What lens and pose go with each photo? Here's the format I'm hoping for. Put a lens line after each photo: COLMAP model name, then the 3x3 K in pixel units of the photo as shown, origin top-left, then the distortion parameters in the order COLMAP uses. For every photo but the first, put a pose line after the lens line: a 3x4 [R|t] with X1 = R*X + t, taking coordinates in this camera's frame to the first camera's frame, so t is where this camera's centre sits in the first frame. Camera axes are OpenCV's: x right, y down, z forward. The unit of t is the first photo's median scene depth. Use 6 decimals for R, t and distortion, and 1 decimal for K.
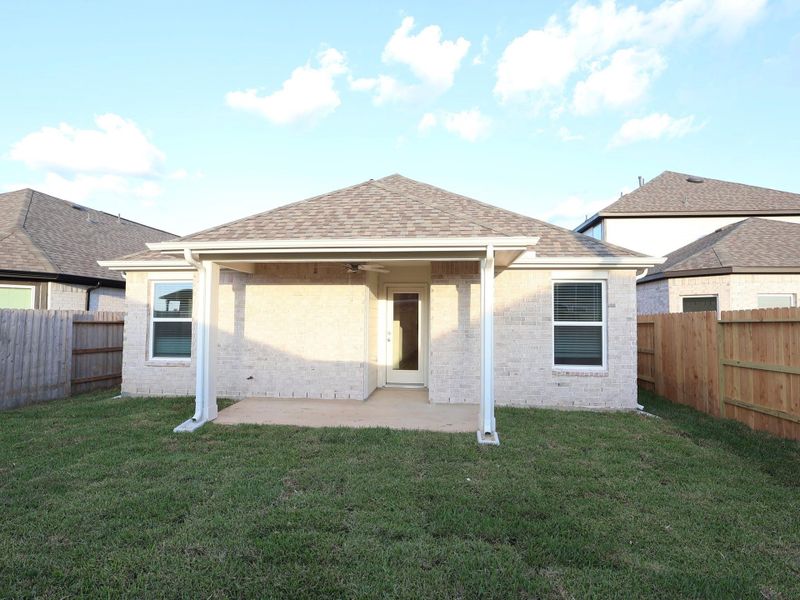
lens RADIAL K [[432.1, 0, 409.4], [0, 432.1, 298.5], [0, 0, 1]] dist [-0.004338, 0.000599]
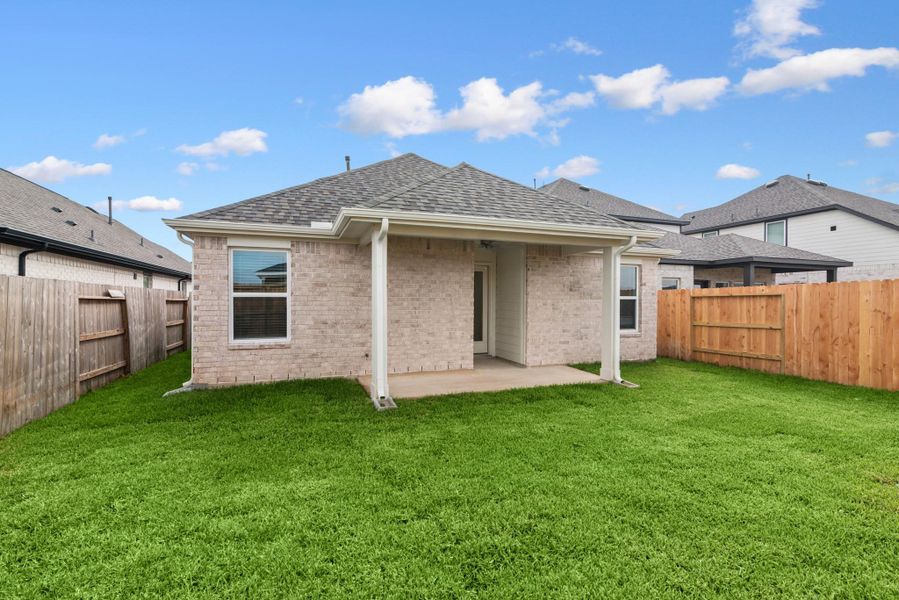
lens RADIAL K [[429.0, 0, 449.5], [0, 429.0, 300.0], [0, 0, 1]] dist [0.003584, 0.000424]
pose [[0.889137, -0.003980, 0.457624, -0.621173], [-0.018882, 0.998792, 0.045372, 0.014341], [-0.457252, -0.048982, 0.887987, 0.074260]]
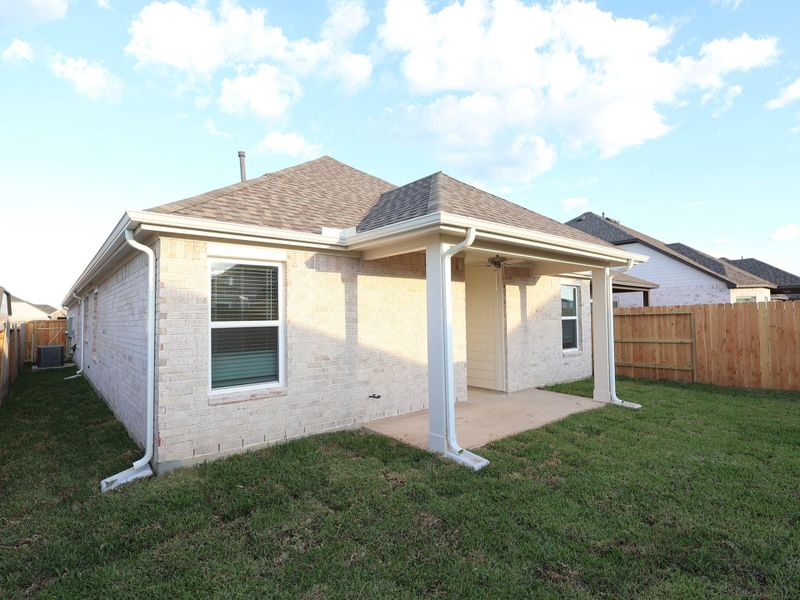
lens RADIAL K [[432.1, 0, 409.4], [0, 432.1, 298.5], [0, 0, 1]] dist [-0.004338, 0.000599]
pose [[0.669090, 0.016582, 0.742997, -0.874881], [-0.016707, 0.999834, -0.007270, 0.013857], [-0.742994, -0.007549, 0.669256, 0.426749]]
